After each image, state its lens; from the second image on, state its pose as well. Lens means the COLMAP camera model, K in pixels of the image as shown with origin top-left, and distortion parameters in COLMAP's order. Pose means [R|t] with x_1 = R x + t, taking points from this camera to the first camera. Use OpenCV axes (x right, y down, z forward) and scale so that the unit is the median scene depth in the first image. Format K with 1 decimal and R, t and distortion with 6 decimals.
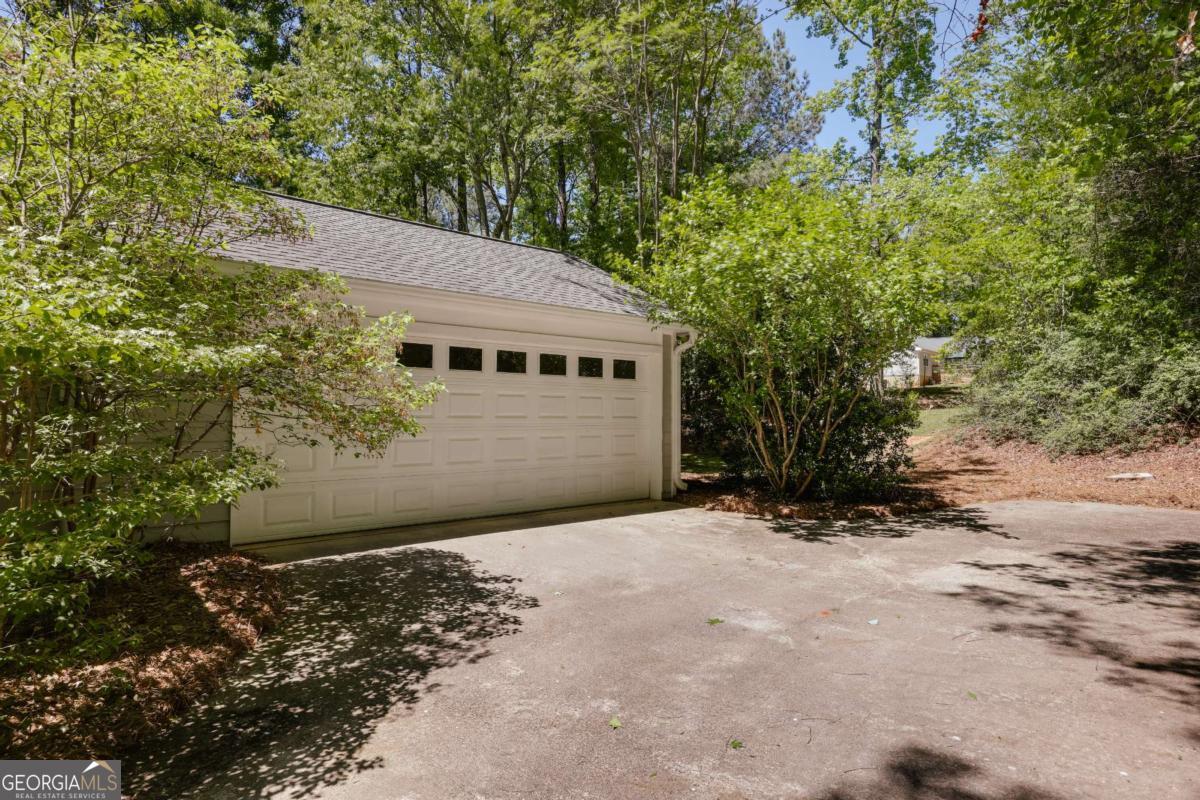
lens RADIAL K [[679.0, 0, 600.0], [0, 679.0, 400.0], [0, 0, 1]] dist [0.044811, 0.000058]
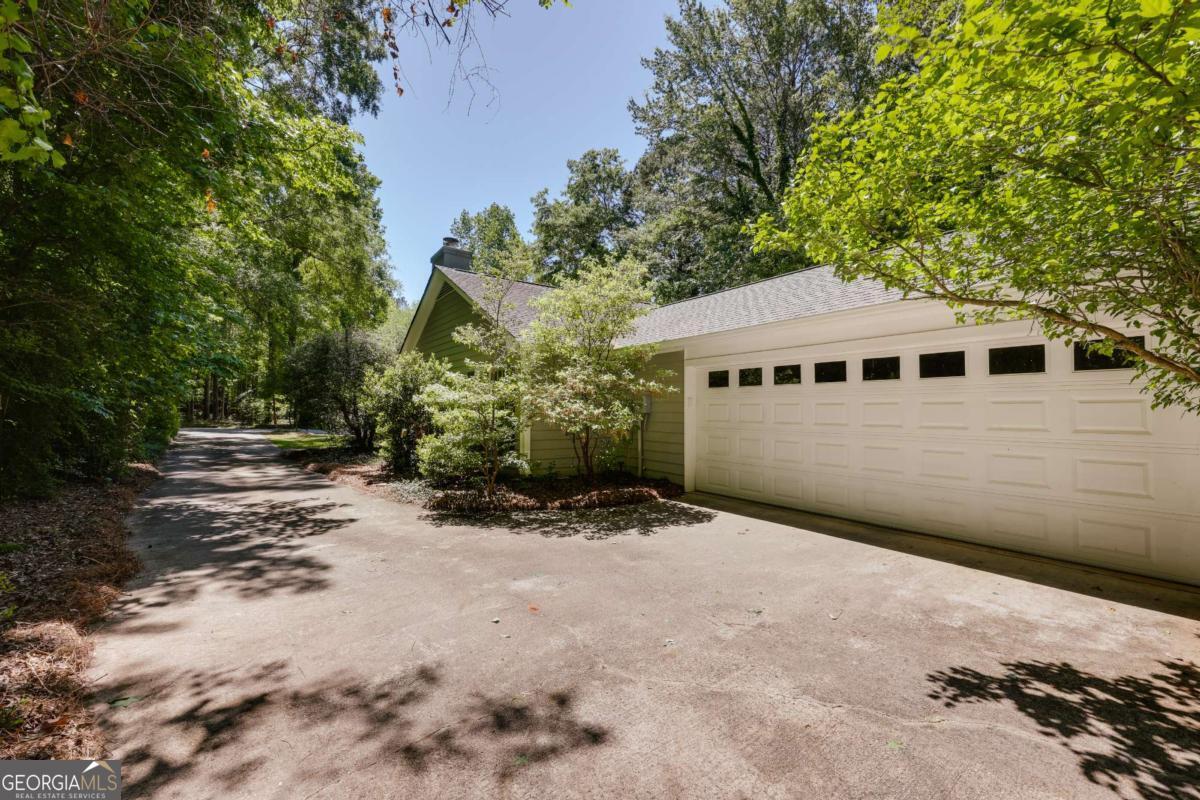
lens RADIAL K [[497.9, 0, 601.2], [0, 497.9, 395.1], [0, 0, 1]] dist [-0.000397, -0.000209]
pose [[-0.150912, -0.040730, -0.987708, 1.161022], [0.007001, 0.999082, -0.042269, 0.015849], [0.988522, -0.013294, -0.150488, 1.306881]]
